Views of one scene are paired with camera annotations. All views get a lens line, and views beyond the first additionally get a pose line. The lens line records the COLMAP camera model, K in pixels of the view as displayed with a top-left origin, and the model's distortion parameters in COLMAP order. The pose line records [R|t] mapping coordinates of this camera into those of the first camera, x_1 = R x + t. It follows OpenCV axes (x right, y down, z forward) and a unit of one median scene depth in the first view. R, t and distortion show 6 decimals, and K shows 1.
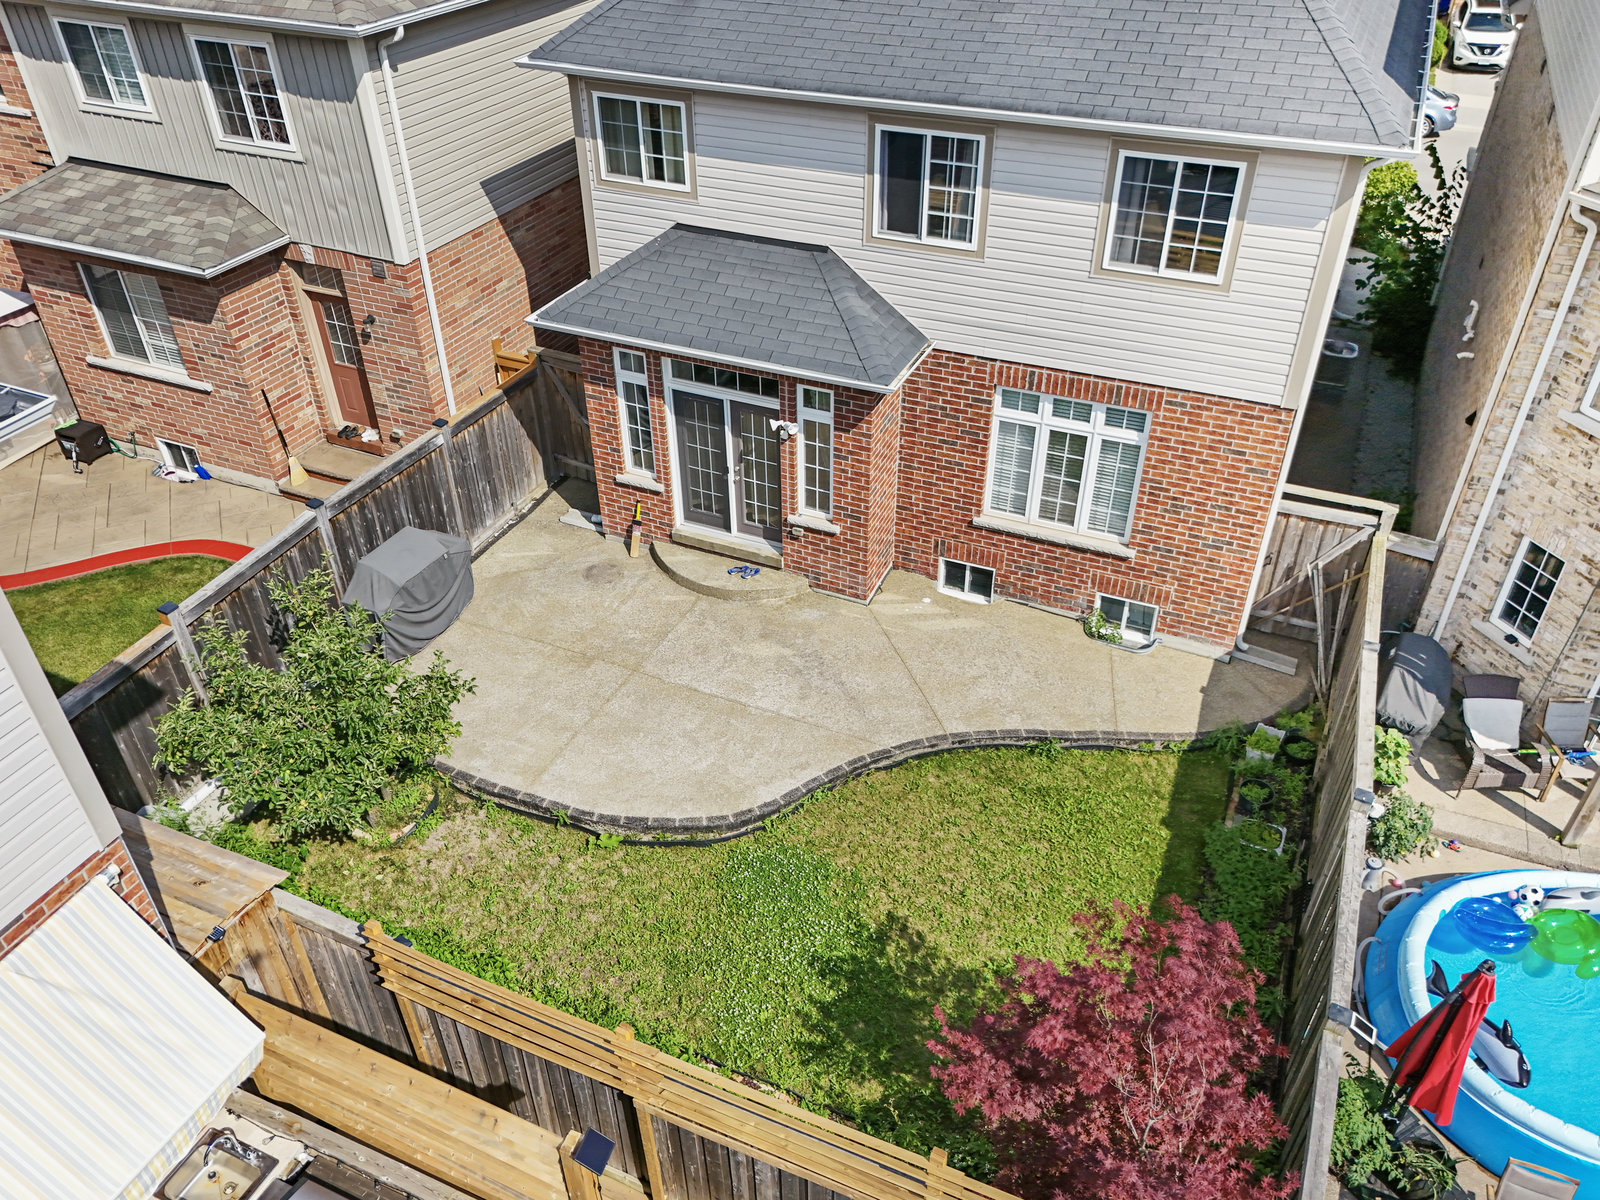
lens RADIAL K [[1202.4, 0, 800.0], [0, 1202.4, 591.2], [0, 0, 1]] dist [0.061563, -0.063162]
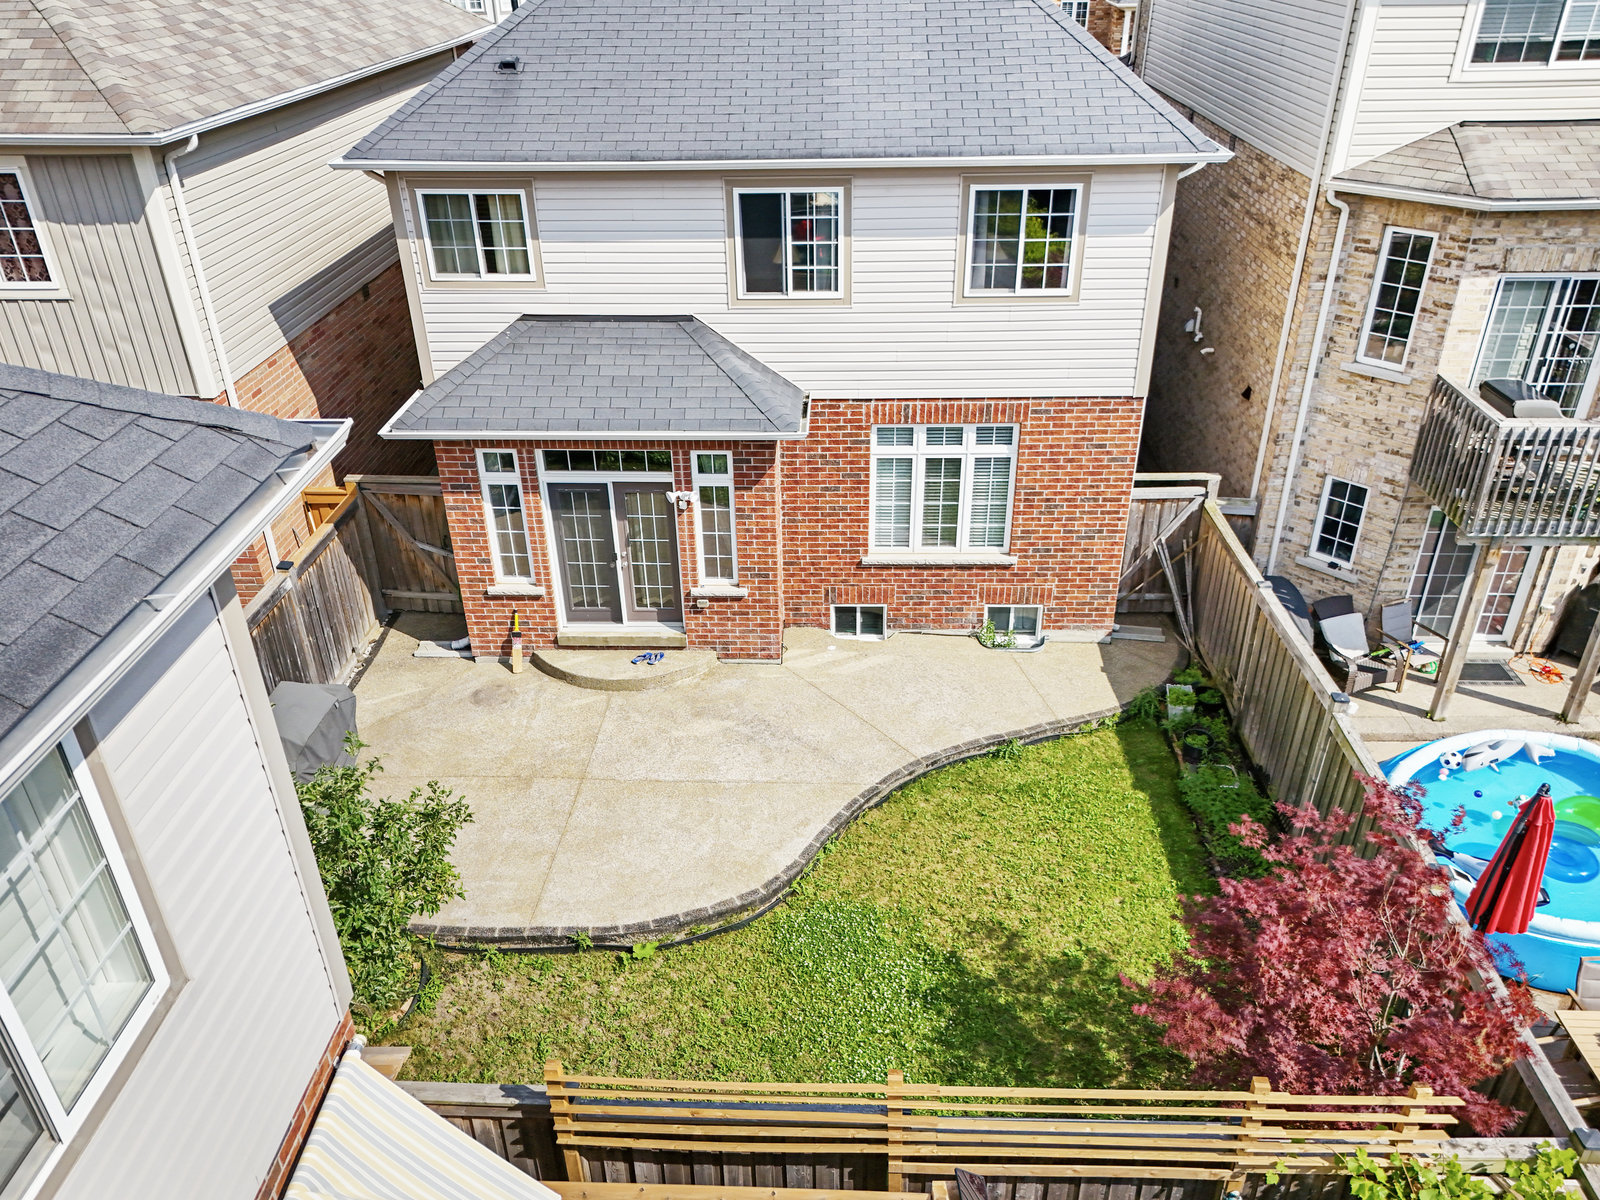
lens RADIAL K [[1172.0, 0, 800.1], [0, 1172.0, 592.2], [0, 0, 1]] dist [0.064198, -0.073690]
pose [[0.928571, -0.189670, 0.319032, -0.249706], [0.224317, 0.971606, -0.075260, 0.033557], [-0.295698, 0.141449, 0.944751, 0.078144]]
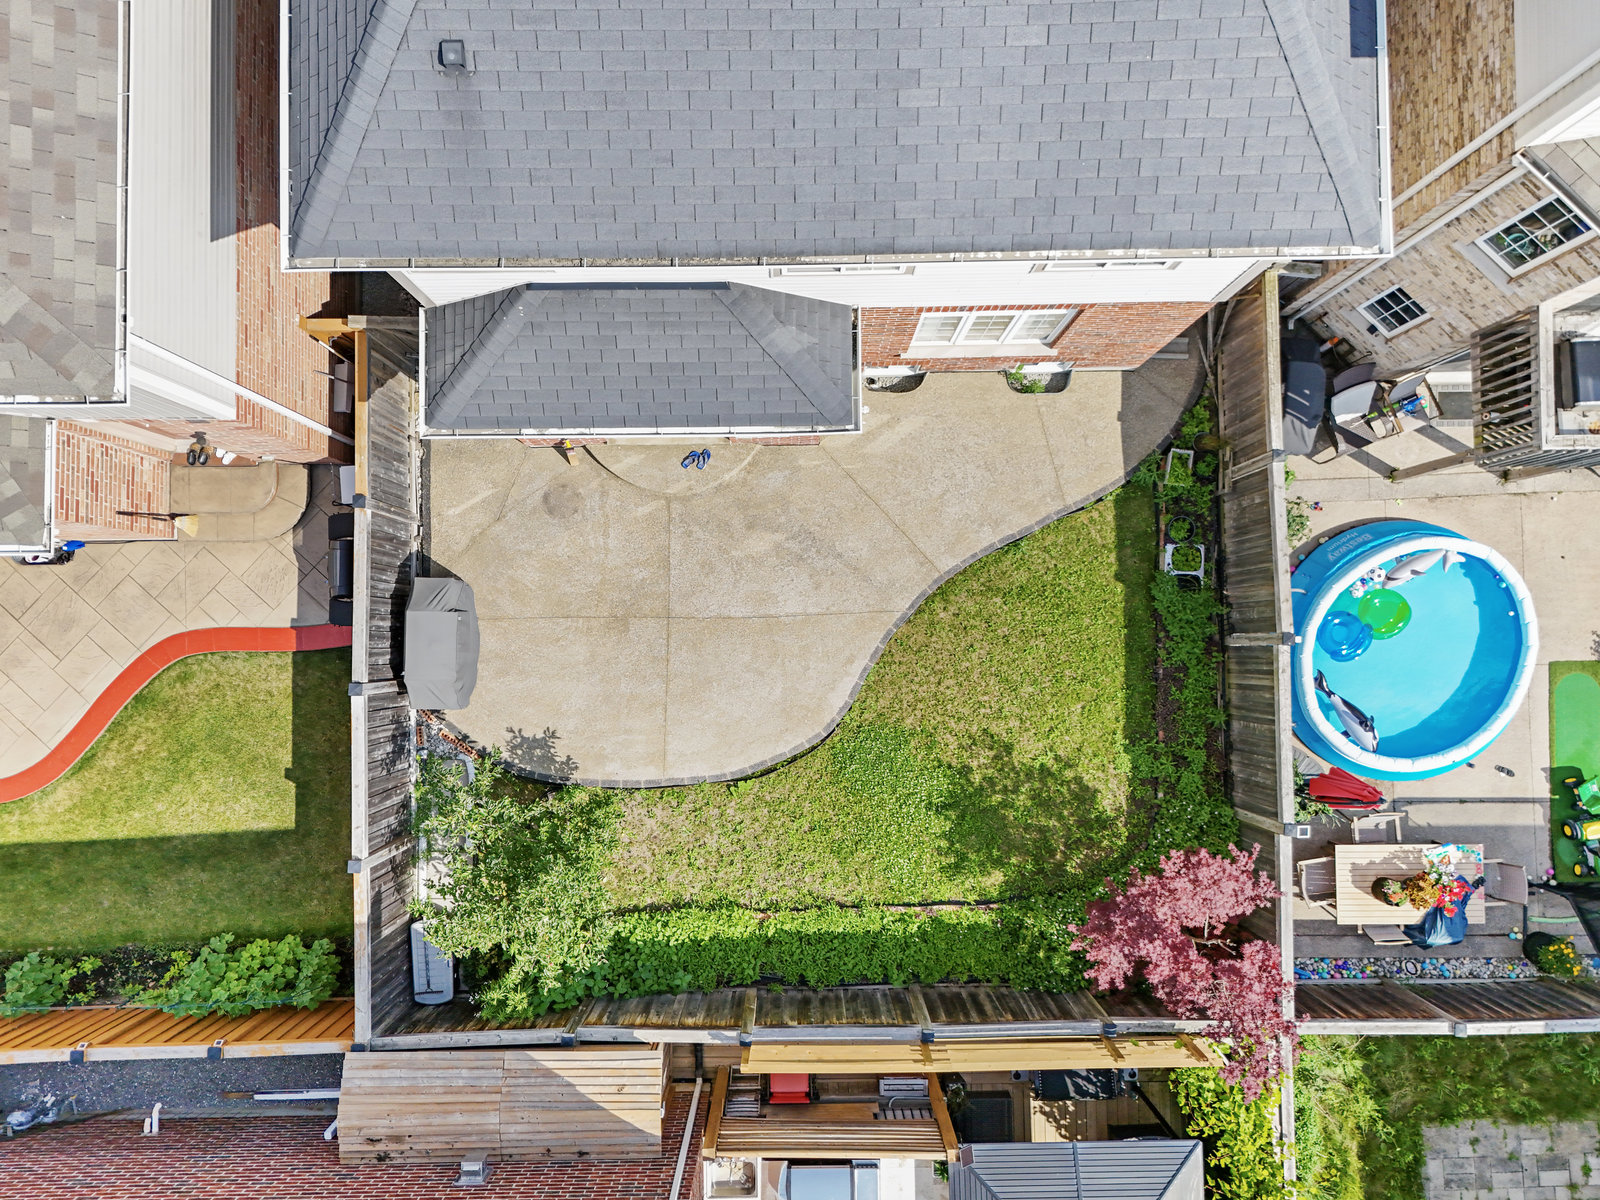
lens RADIAL K [[1202.4, 0, 800.0], [0, 1202.4, 591.2], [0, 0, 1]] dist [0.061563, -0.063162]
pose [[0.909186, -0.415502, 0.027176, -0.046362], [0.236934, 0.569911, 0.786806, -0.828915], [-0.342407, -0.708914, 0.616602, 0.283203]]
